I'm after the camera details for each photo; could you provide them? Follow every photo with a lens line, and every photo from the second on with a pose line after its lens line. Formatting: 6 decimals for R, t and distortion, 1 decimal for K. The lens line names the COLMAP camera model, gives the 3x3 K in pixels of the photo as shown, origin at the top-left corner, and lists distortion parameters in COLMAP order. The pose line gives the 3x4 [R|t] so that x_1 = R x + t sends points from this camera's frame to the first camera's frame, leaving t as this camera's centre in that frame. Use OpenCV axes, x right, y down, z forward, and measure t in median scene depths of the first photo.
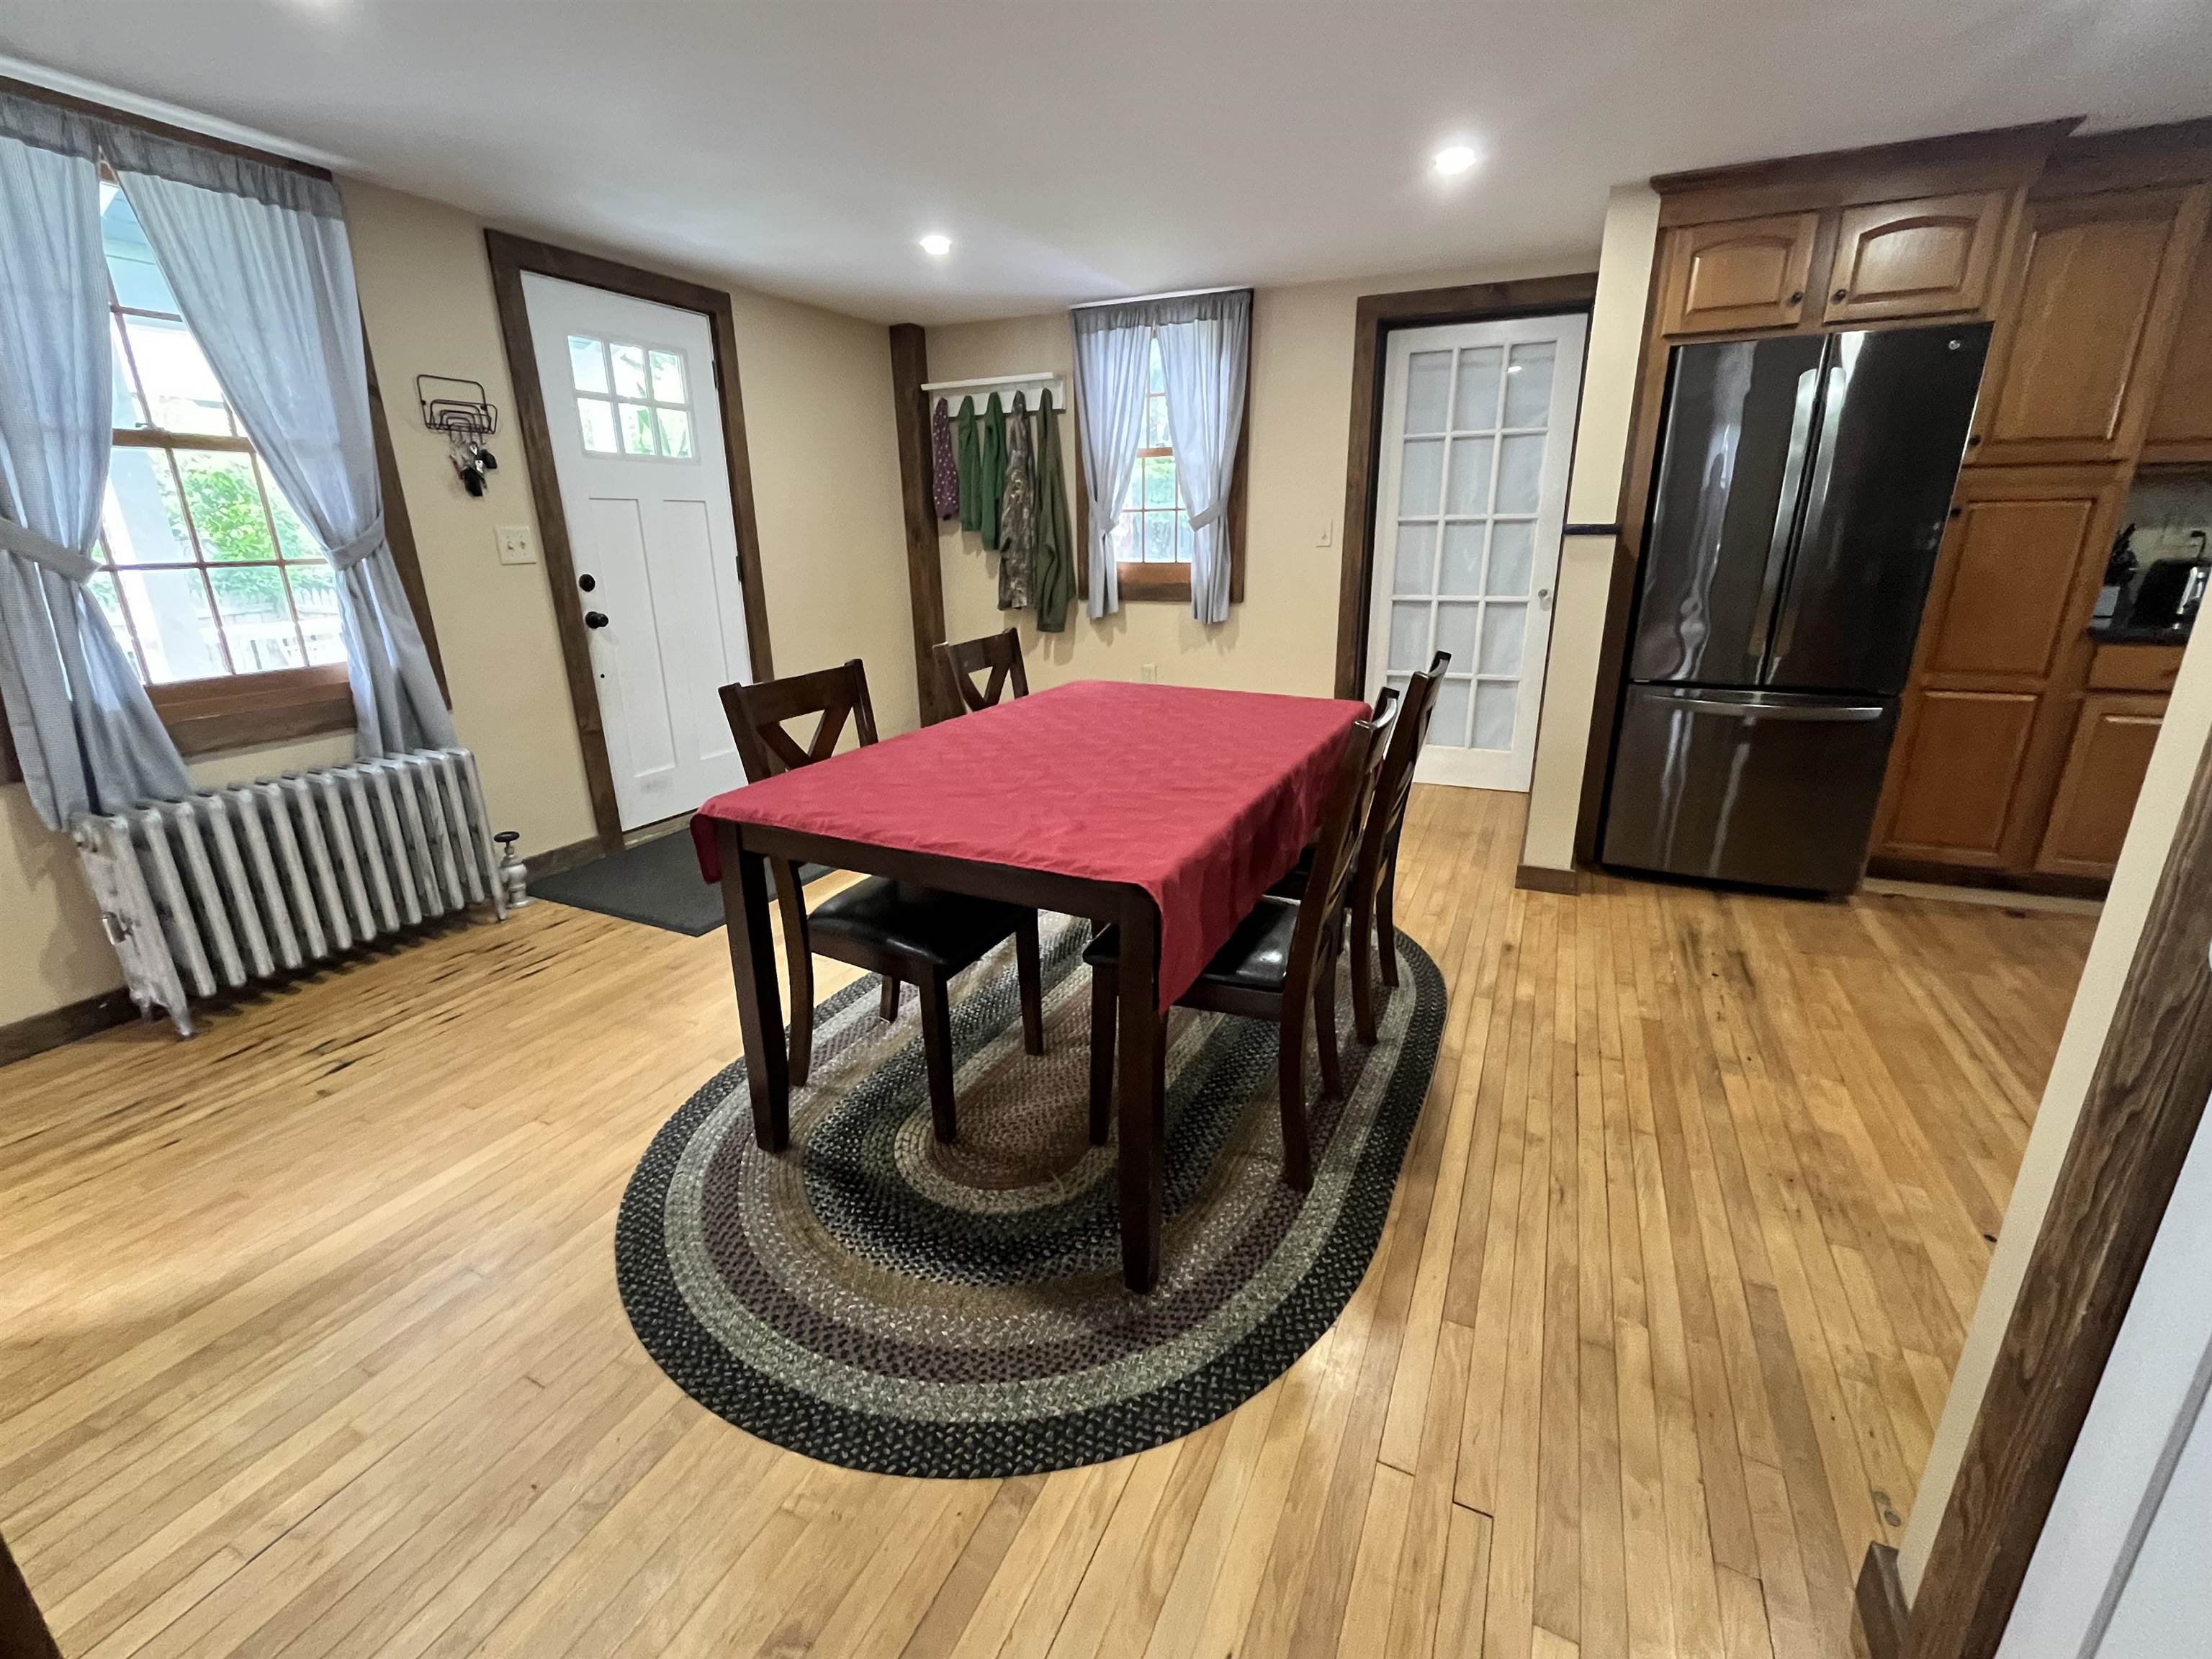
lens RADIAL K [[941.8, 0, 1104.4], [0, 941.8, 827.8], [0, 0, 1]] dist [-0.001344, 0.000156]
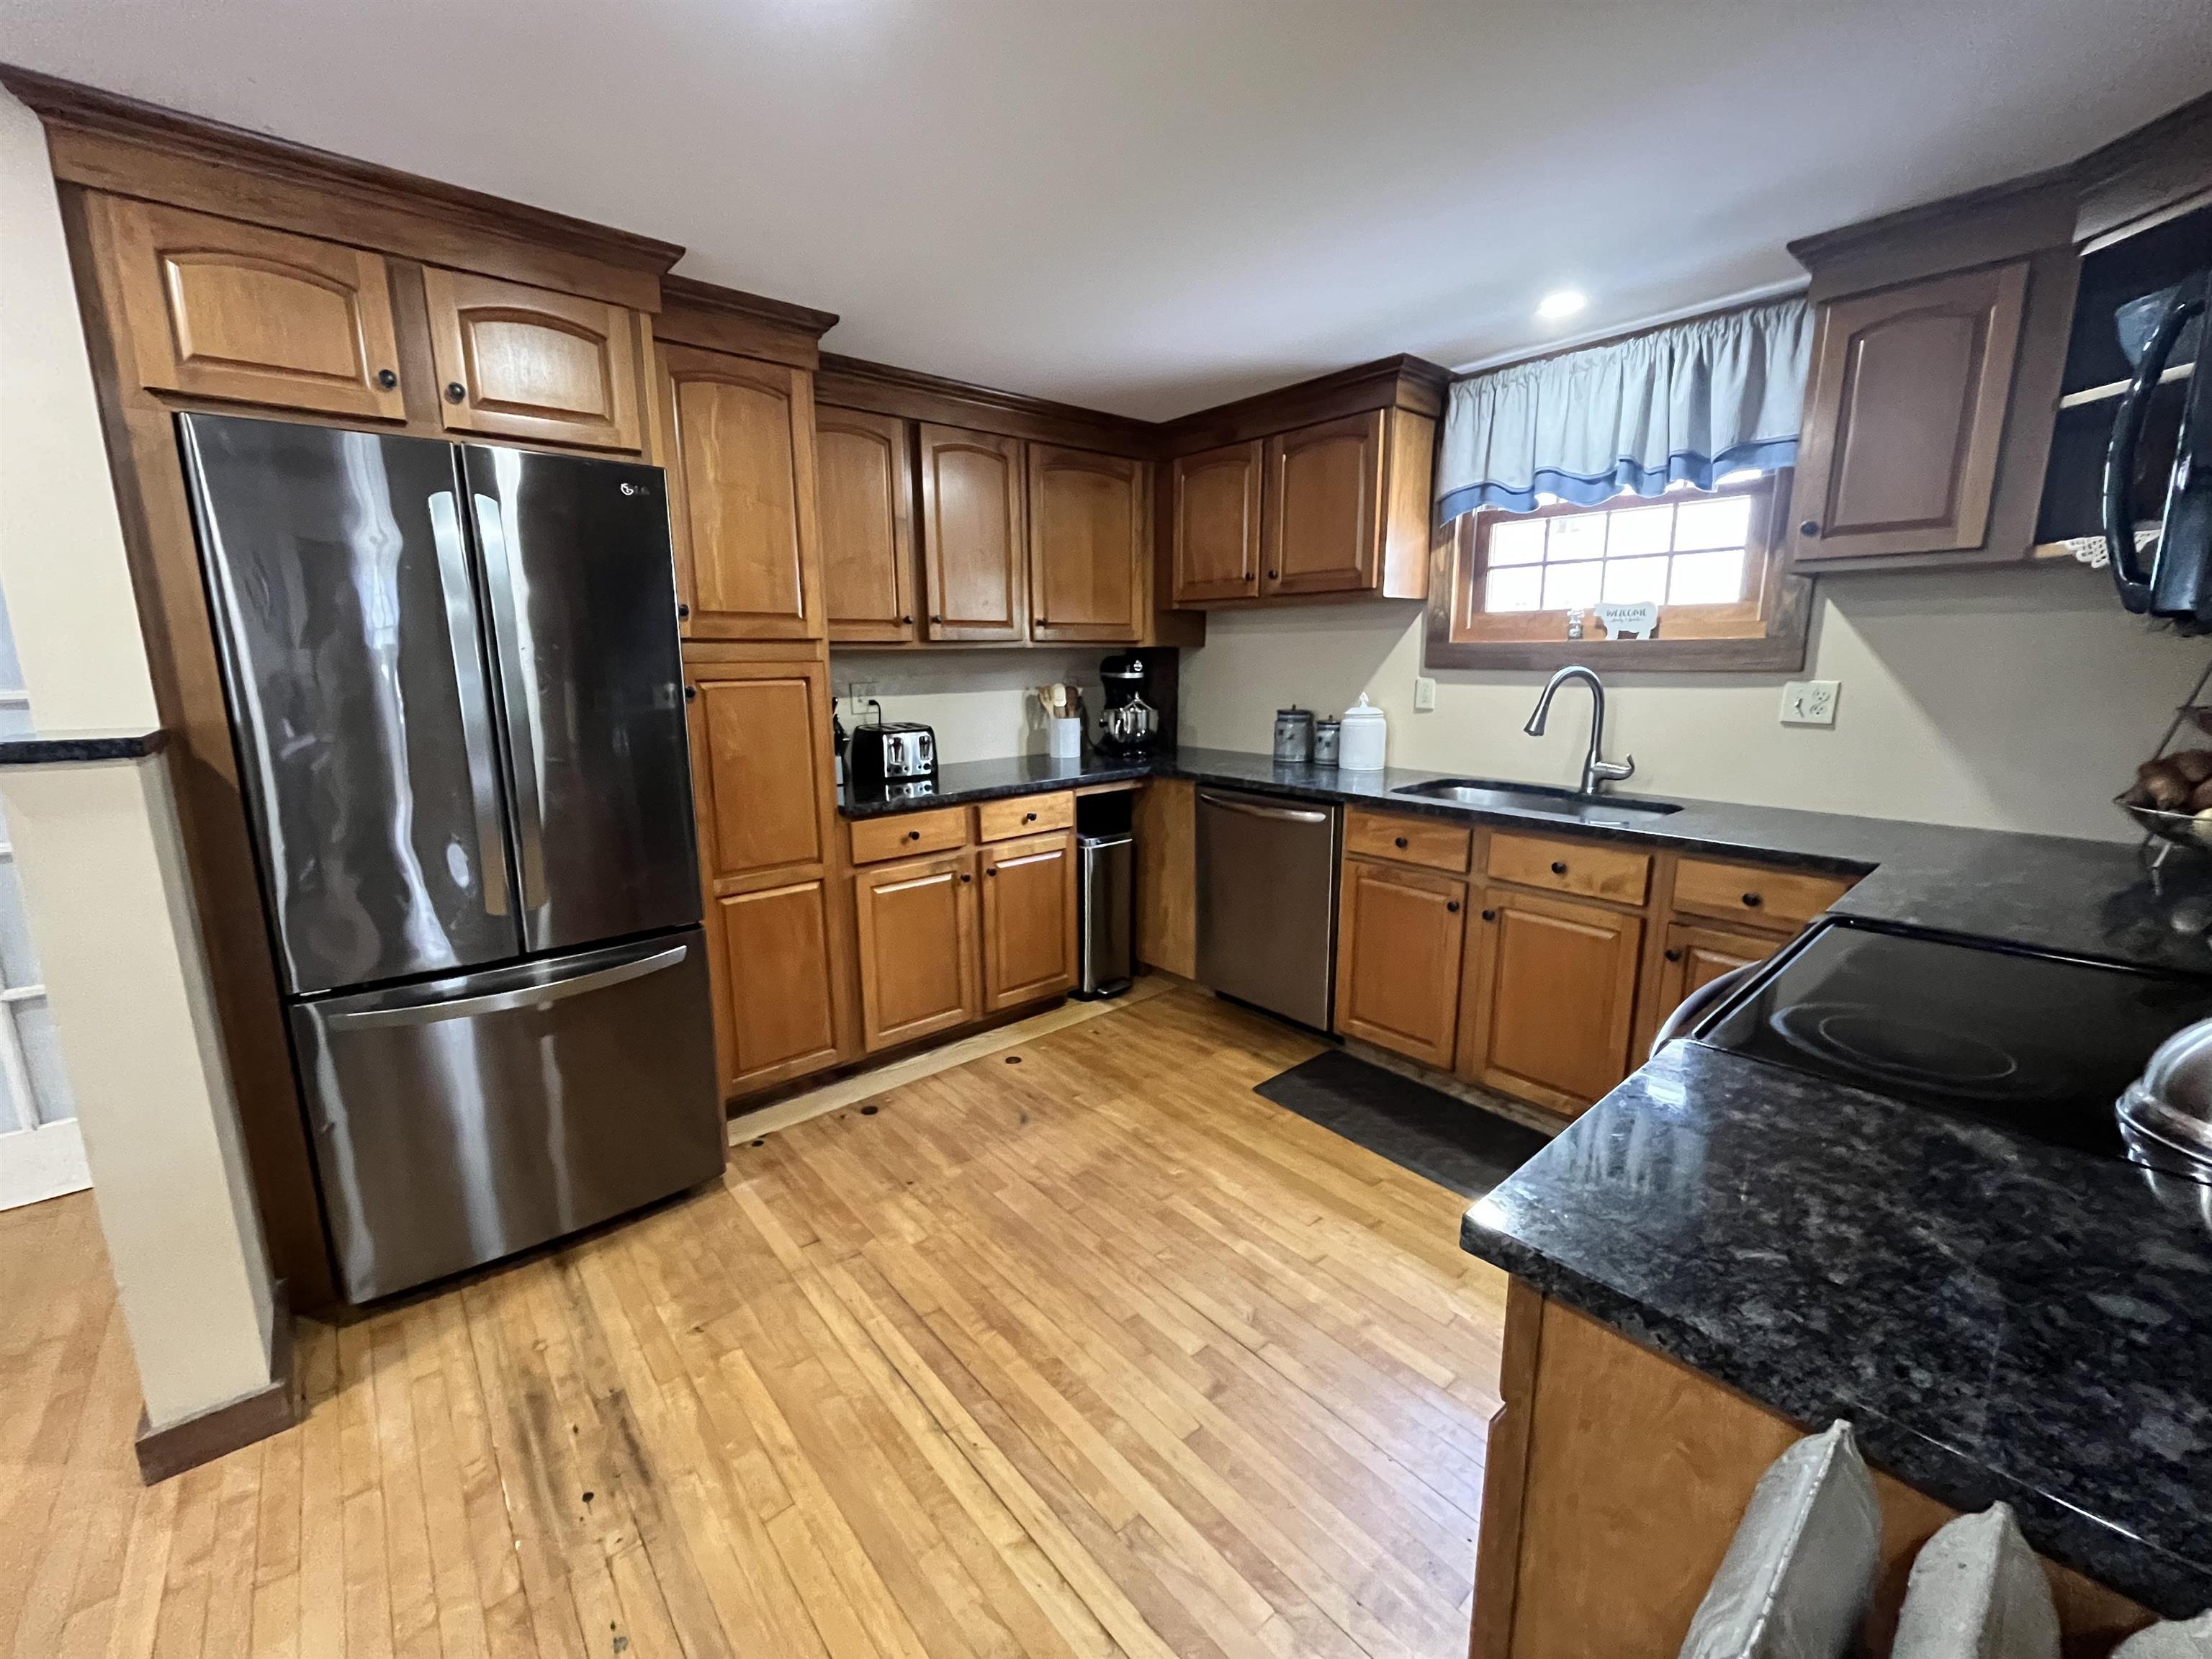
lens RADIAL K [[894.9, 0, 1102.7], [0, 894.9, 826.6], [0, 0, 1]] dist [-0.004726, 0.000264]
pose [[0.405524, -0.160753, 0.899838, 0.313383], [0.274976, 0.960271, 0.047628, -0.153796], [-0.871745, 0.228120, 0.433616, 0.354137]]
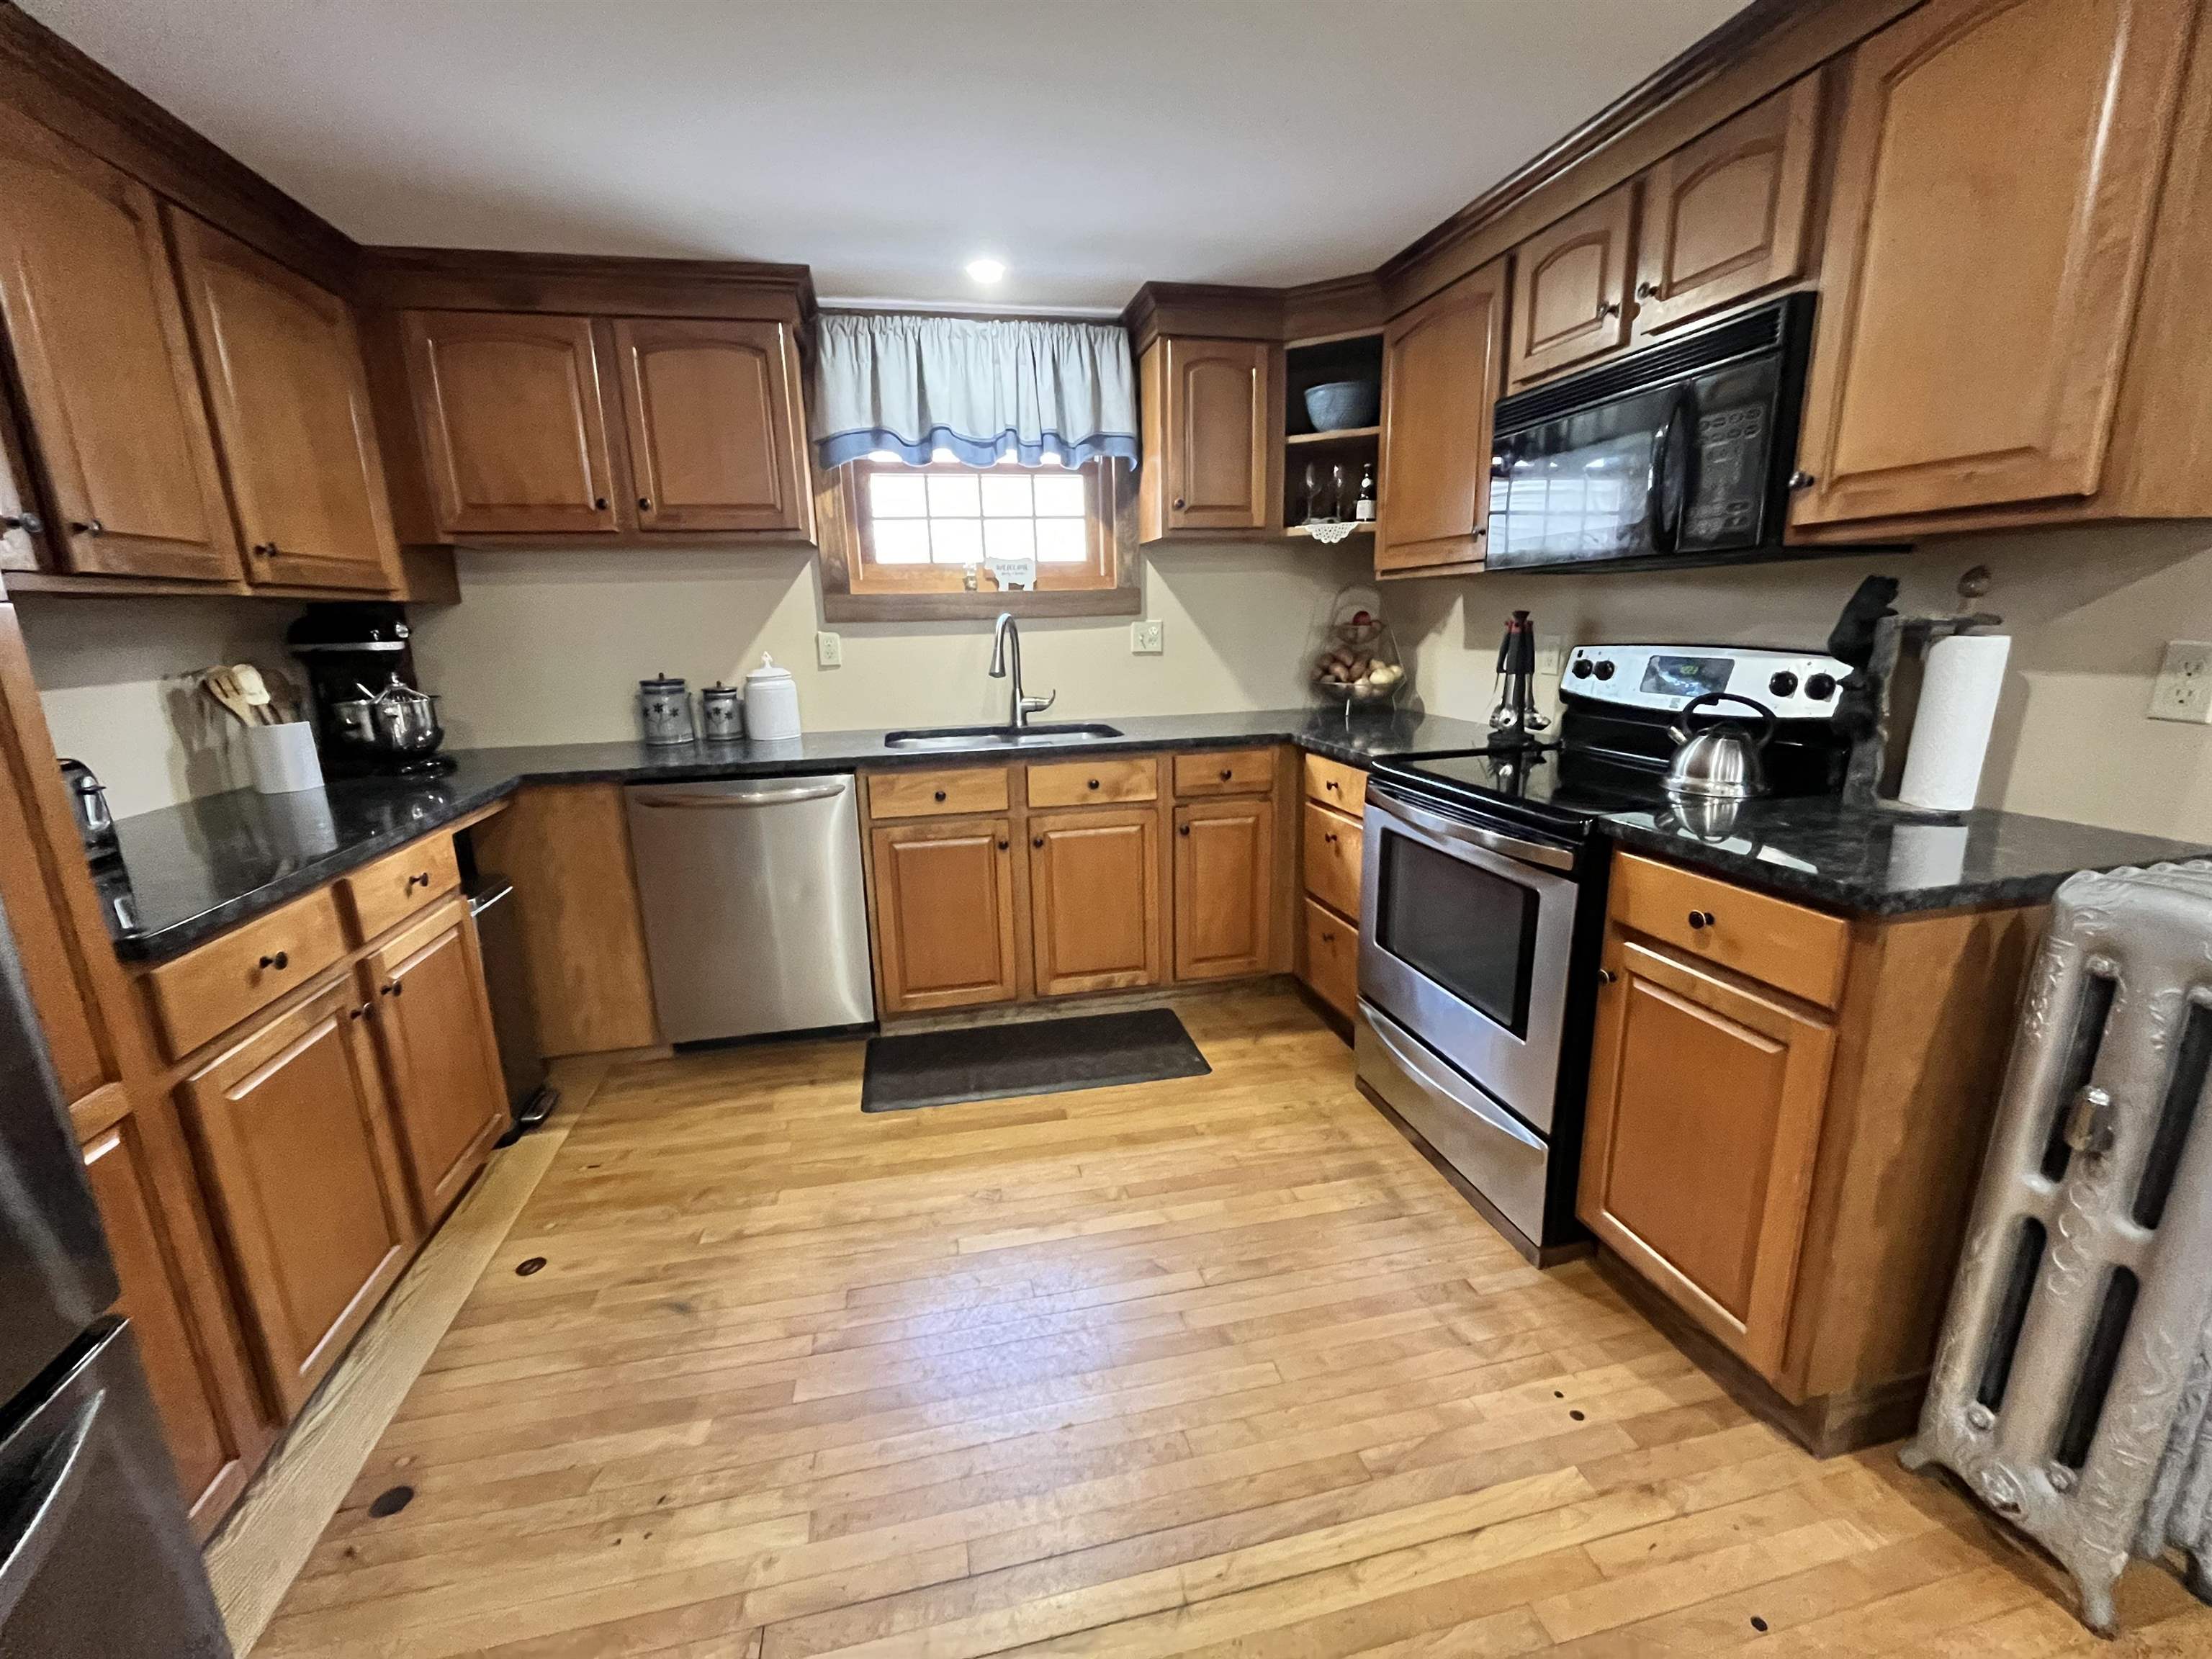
lens RADIAL K [[895.6, 0, 1100.5], [0, 895.6, 829.5], [0, 0, 1]] dist [-0.002642, -0.000245]
pose [[-0.618982, -0.150594, 0.770833, 0.458847], [0.269386, 0.881203, 0.388475, -0.279288], [-0.737762, 0.448110, -0.504880, 0.817251]]
